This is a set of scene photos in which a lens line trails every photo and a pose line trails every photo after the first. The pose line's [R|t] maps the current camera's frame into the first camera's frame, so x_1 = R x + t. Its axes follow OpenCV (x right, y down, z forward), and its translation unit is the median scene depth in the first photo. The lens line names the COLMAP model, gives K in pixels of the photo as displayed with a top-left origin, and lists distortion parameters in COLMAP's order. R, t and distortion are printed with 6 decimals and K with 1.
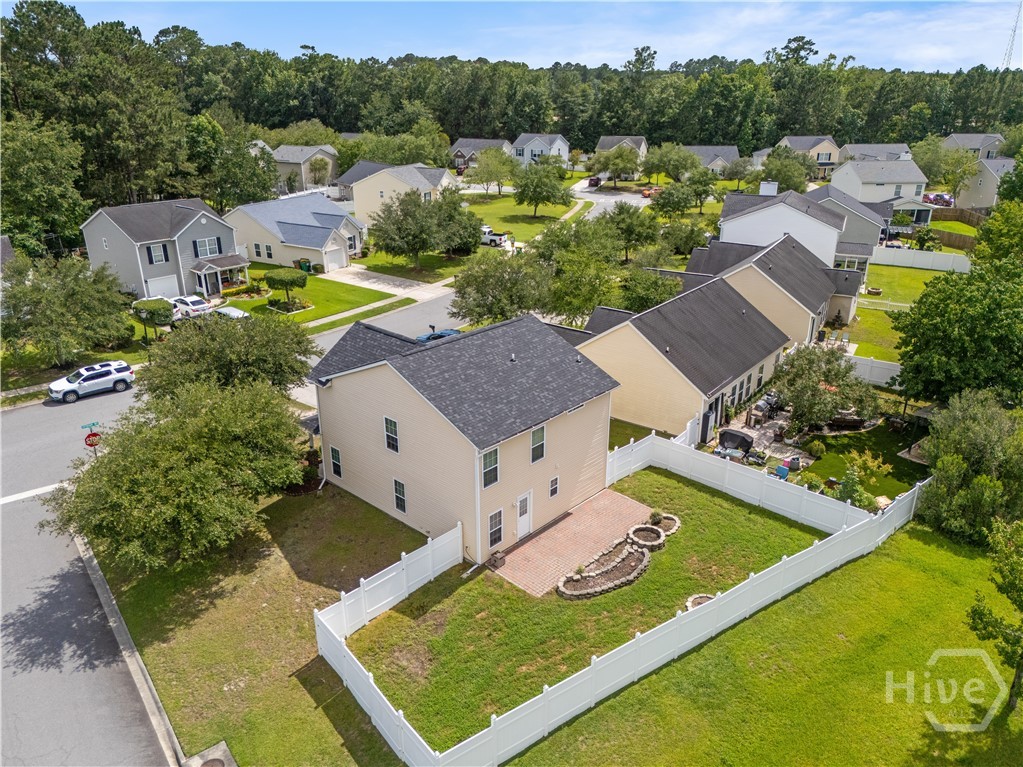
lens RADIAL K [[748.5, 0, 517.3], [0, 748.5, 389.3], [0, 0, 1]] dist [0.047182, -0.042504]
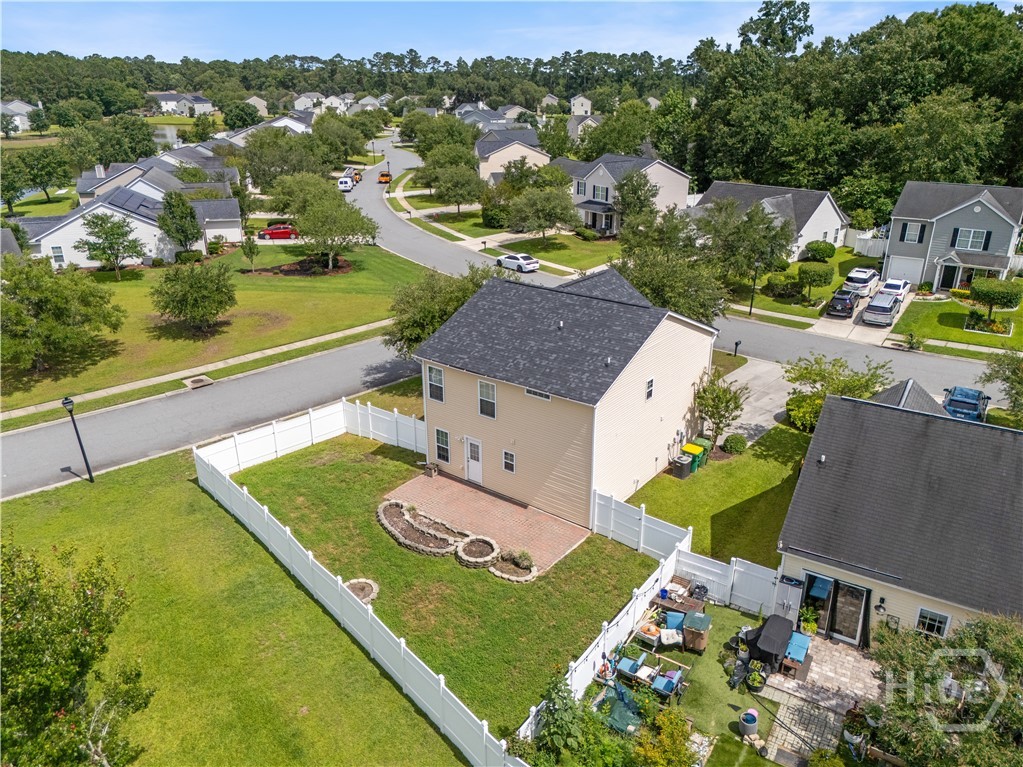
lens RADIAL K [[748.5, 0, 518.9], [0, 748.5, 383.8], [0, 0, 1]] dist [0.047182, -0.042504]
pose [[0.095362, 0.370127, -0.924074, 0.695490], [-0.371819, 0.874359, 0.311844, -0.198903], [0.923394, 0.313851, 0.221001, 0.610680]]
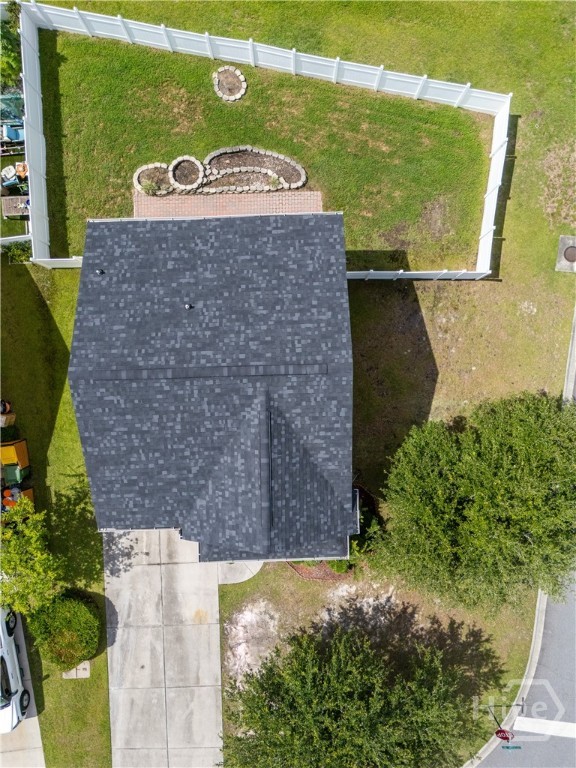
lens RADIAL K [[561.9, 0, 293.4], [0, 561.9, 378.3], [0, 0, 1]] dist [0.047182, -0.042504]
pose [[-0.701201, -0.712959, 0.002518, -0.106311], [0.269687, -0.261967, 0.926629, -0.441728], [-0.659989, 0.650433, 0.375968, 0.607822]]
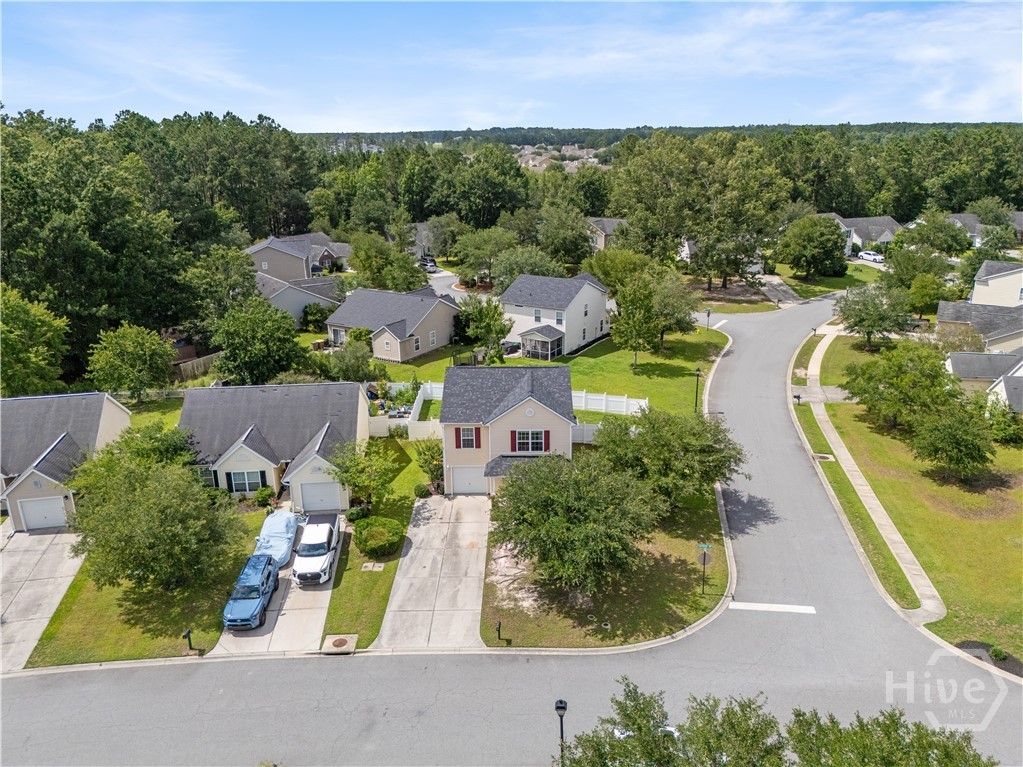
lens RADIAL K [[748.5, 0, 517.3], [0, 748.5, 376.3], [0, 0, 1]] dist [0.047182, -0.042504]
pose [[-0.671432, -0.219954, 0.707672, -0.999735], [0.289456, 0.801240, 0.523669, -0.724579], [-0.682198, 0.556448, -0.474311, 1.428582]]
